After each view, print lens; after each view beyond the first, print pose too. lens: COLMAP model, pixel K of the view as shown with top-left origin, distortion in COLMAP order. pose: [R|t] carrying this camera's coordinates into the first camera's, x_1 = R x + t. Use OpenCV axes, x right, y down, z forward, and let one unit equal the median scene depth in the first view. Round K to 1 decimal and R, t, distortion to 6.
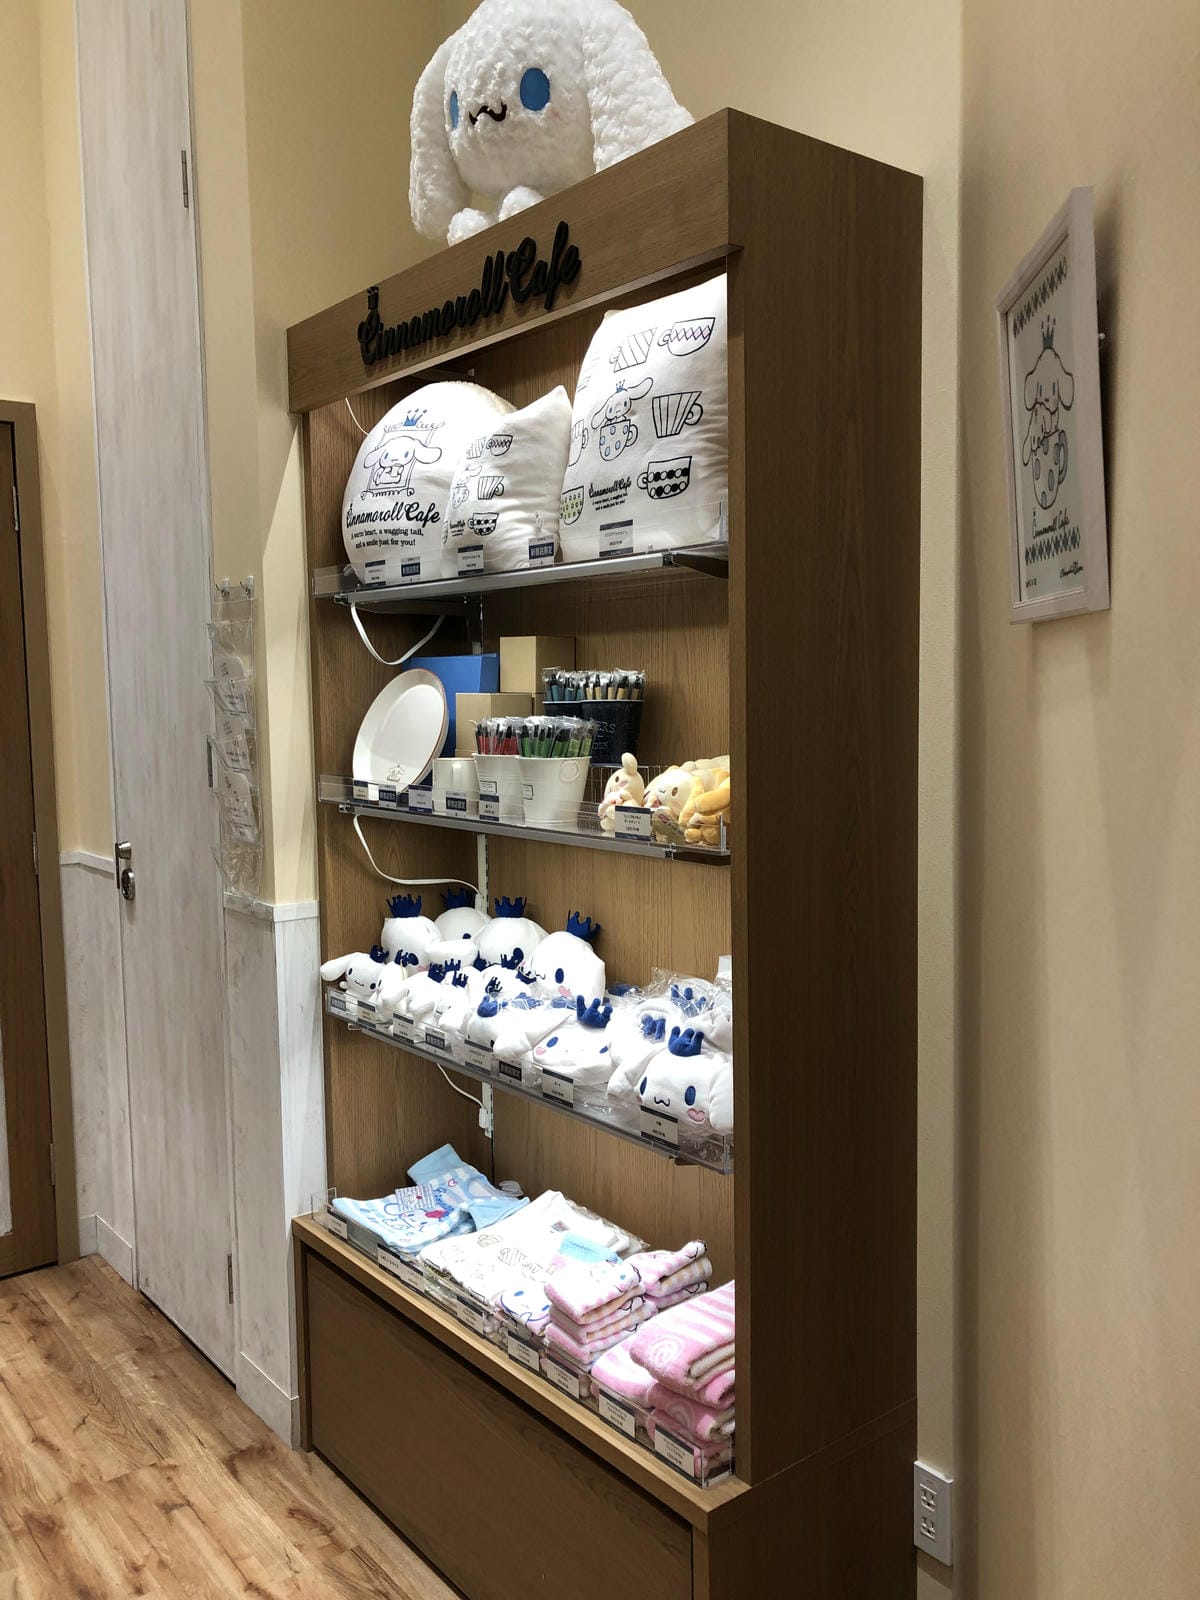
lens RADIAL K [[1317.7, 0, 600.0], [0, 1317.7, 800.0], [0, 0, 1]] dist [-0.001750, -0.000360]
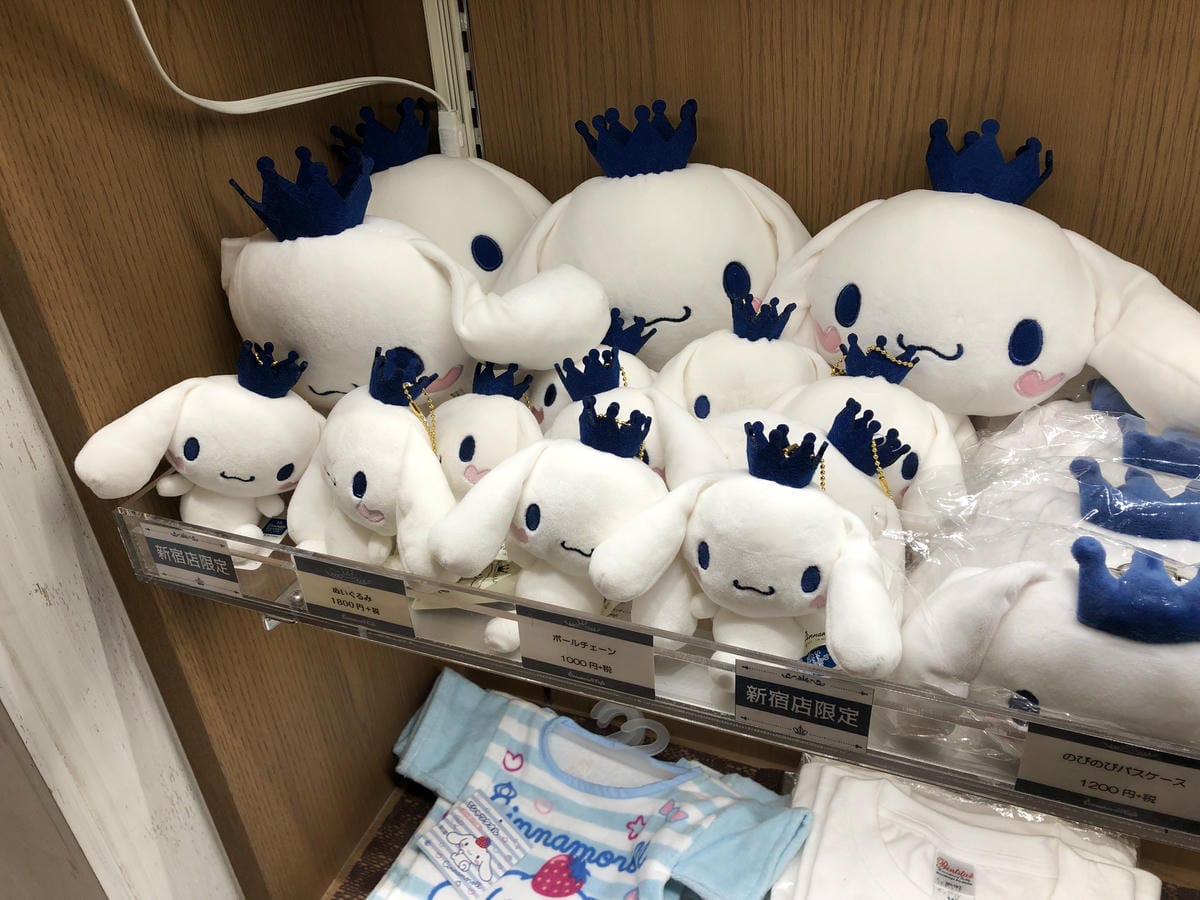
lens RADIAL K [[972.5, 0, 600.0], [0, 972.5, 450.0], [0, 0, 1]] dist [0.004464, 0.002423]
pose [[0.862167, -0.302005, 0.406770, -0.197704], [0.088356, 0.880230, 0.466250, 0.035045], [-0.498861, -0.366044, 0.785589, 0.772108]]
